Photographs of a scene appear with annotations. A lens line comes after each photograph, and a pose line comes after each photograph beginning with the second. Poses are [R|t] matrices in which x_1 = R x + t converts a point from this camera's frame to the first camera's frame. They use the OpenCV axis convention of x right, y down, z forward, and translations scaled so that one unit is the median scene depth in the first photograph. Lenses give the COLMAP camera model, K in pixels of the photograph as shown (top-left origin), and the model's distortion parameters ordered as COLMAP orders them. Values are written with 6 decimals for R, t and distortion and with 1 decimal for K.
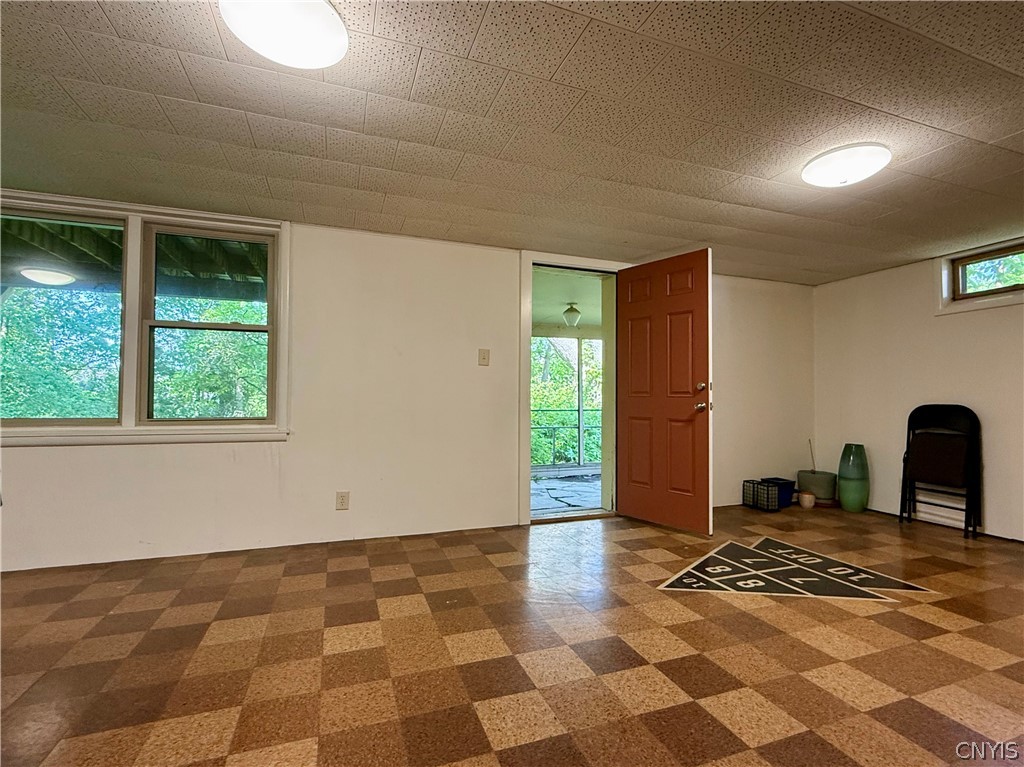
lens RADIAL K [[476.2, 0, 513.1], [0, 476.2, 384.5], [0, 0, 1]] dist [0.006191, -0.001039]
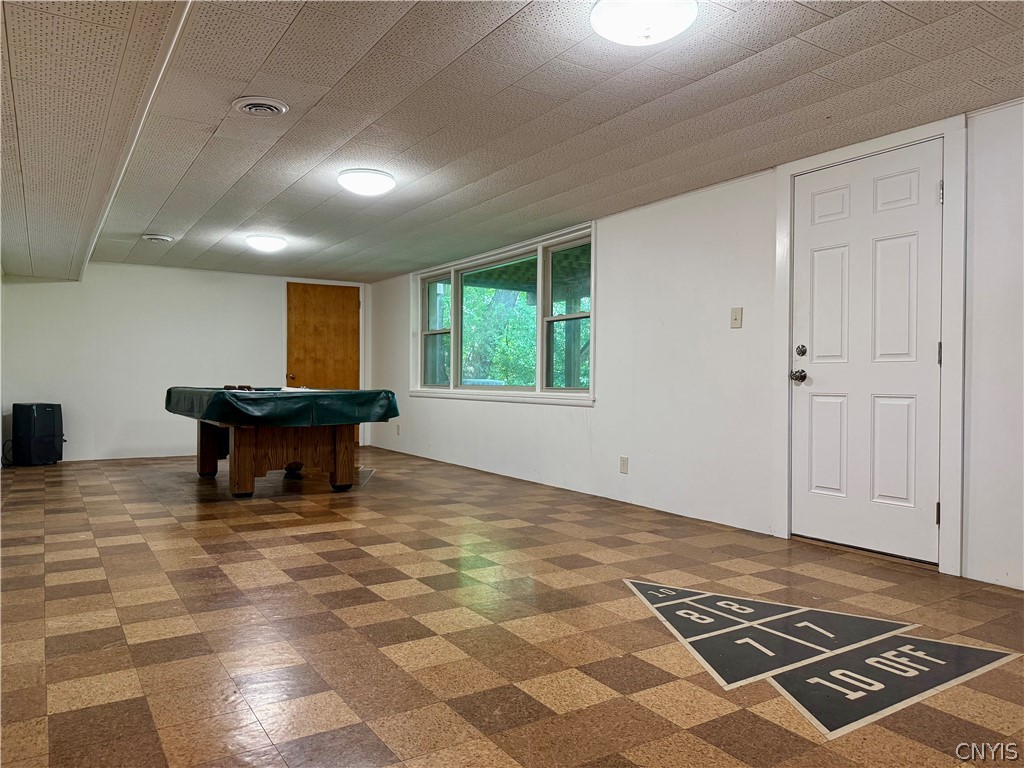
lens RADIAL K [[719.9, 0, 512.0], [0, 719.9, 384.7], [0, 0, 1]] dist [-0.008880, -0.006211]
pose [[0.208302, -0.002678, -0.978061, 1.389199], [0.016062, 0.999871, 0.000683, 0.066162], [0.977933, -0.015852, 0.208318, 0.489080]]
